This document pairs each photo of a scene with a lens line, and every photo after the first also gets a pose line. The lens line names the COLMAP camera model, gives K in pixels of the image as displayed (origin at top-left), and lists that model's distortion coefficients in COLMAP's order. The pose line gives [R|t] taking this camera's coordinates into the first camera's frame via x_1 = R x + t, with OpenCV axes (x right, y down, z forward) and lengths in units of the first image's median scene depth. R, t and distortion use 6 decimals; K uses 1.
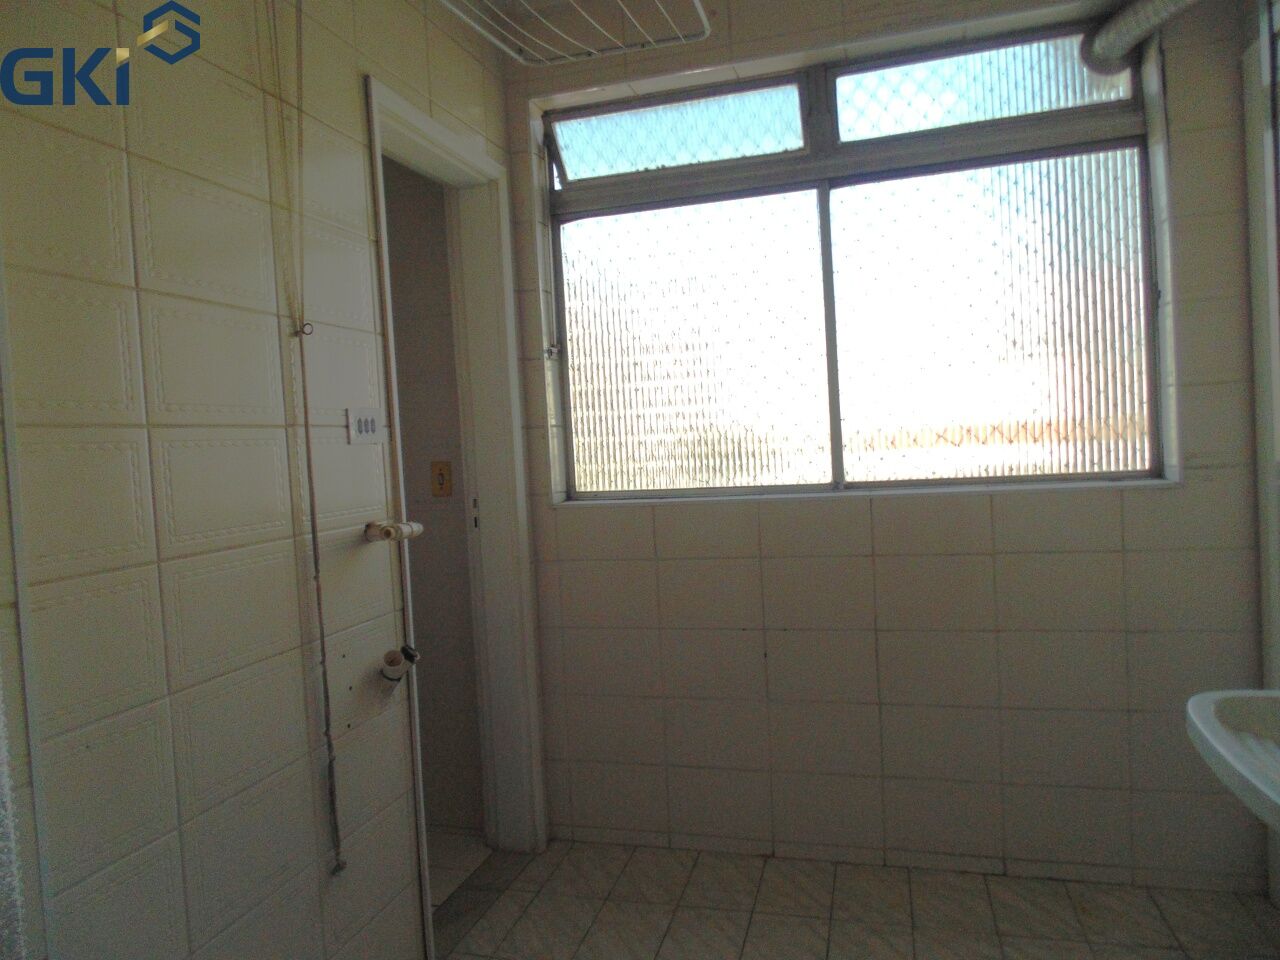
lens RADIAL K [[828.6, 0, 640.5], [0, 828.6, 479.3], [0, 0, 1]] dist [-0.030363, -0.002747]
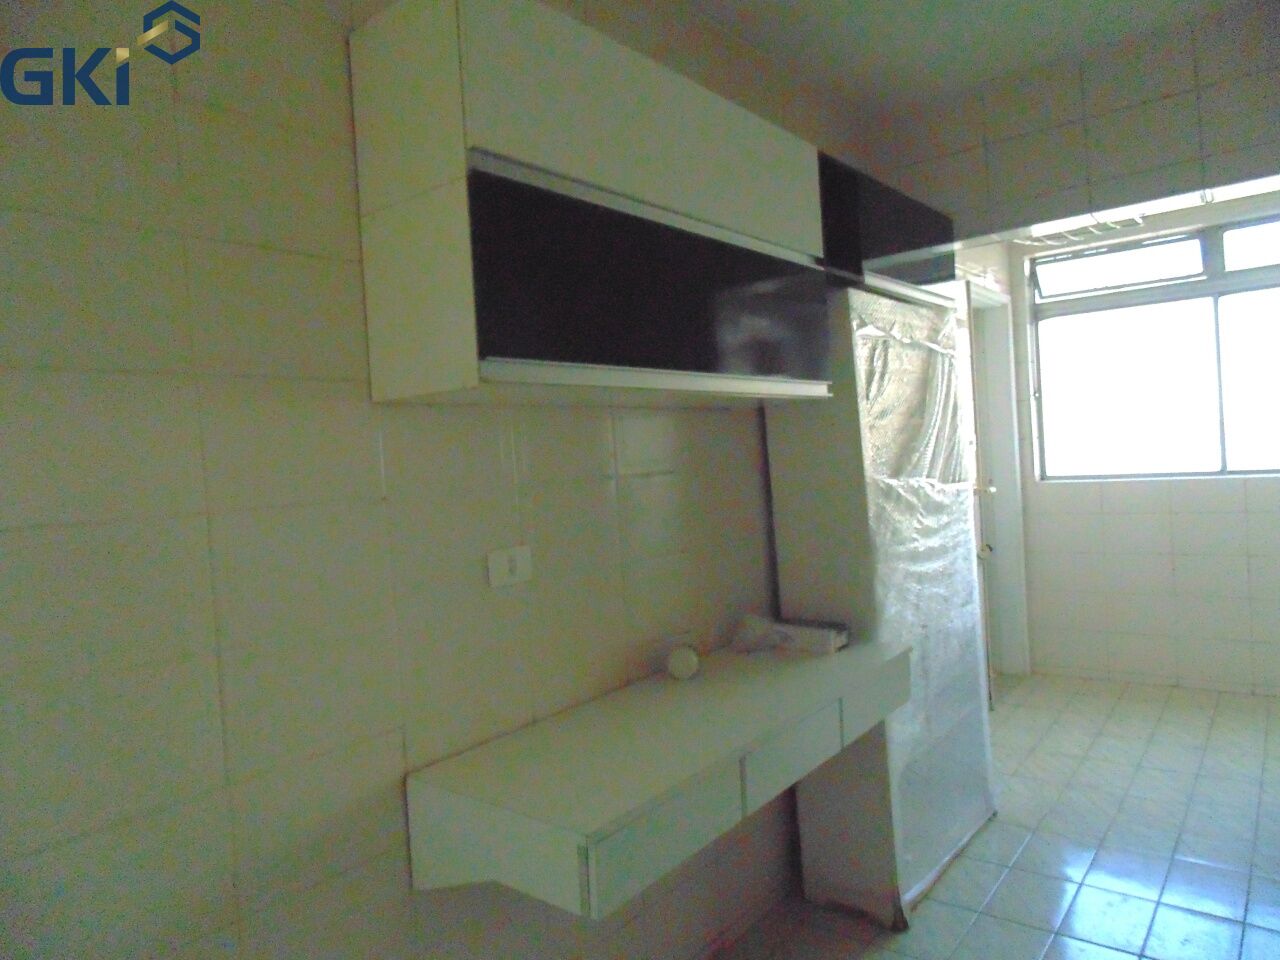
lens RADIAL K [[828.6, 0, 638.6], [0, 828.6, 477.7], [0, 0, 1]] dist [-0.030363, -0.002747]
pose [[0.910223, 0.006731, -0.414065, -0.151882], [-0.004323, 0.999968, 0.006753, 0.012568], [0.414097, -0.004357, 0.910222, -0.953570]]
